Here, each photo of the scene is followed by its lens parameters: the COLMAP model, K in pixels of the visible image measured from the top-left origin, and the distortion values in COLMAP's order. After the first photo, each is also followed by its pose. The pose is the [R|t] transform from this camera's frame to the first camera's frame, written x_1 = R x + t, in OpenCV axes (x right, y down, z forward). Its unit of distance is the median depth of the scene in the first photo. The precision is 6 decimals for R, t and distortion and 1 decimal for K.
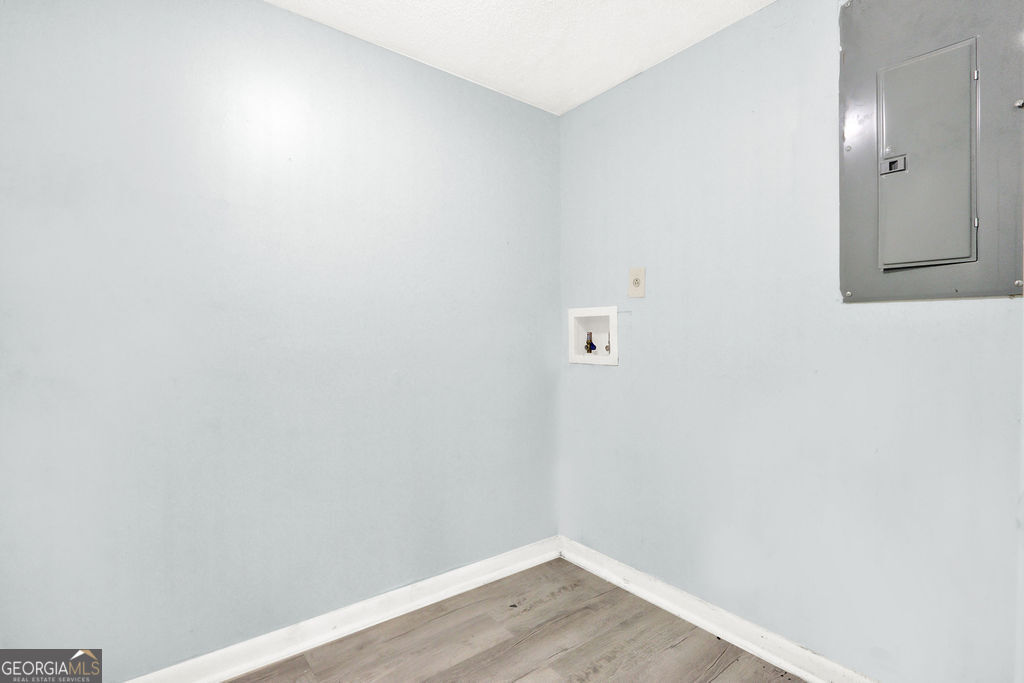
lens RADIAL K [[475.9, 0, 512.5], [0, 475.9, 340.5], [0, 0, 1]] dist [-0.014531, 0.001307]
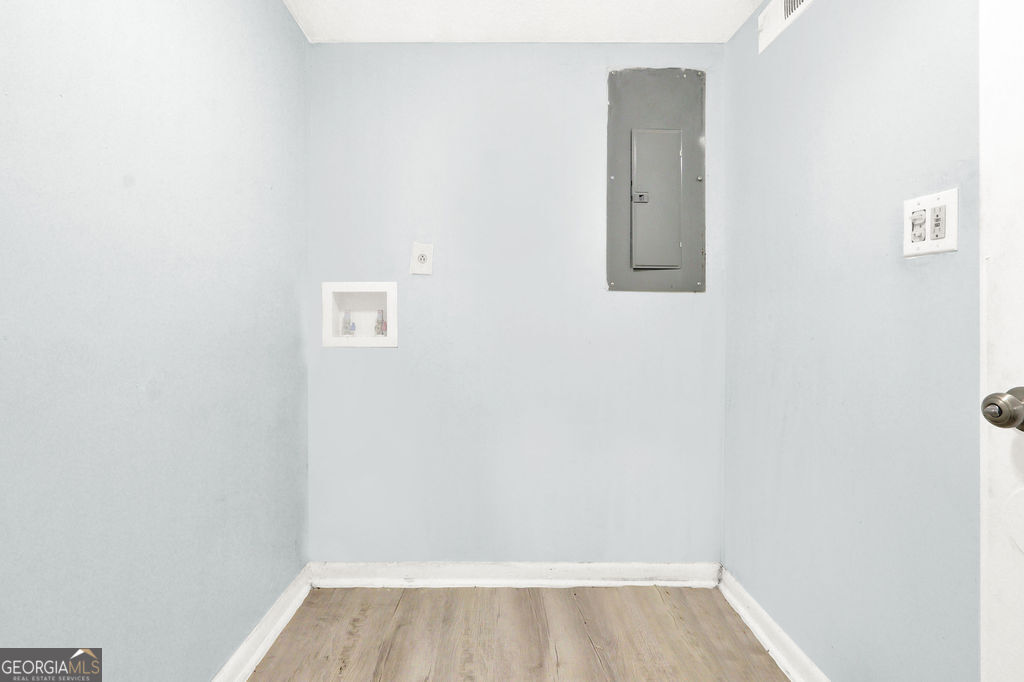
lens RADIAL K [[475.9, 0, 507.4], [0, 475.9, 312.4], [0, 0, 1]] dist [-0.014531, 0.001307]
pose [[0.609219, 0.006162, 0.792978, -0.407353], [0.006402, 0.999899, -0.012689, -0.001454], [-0.792976, 0.012807, 0.609118, 0.297576]]
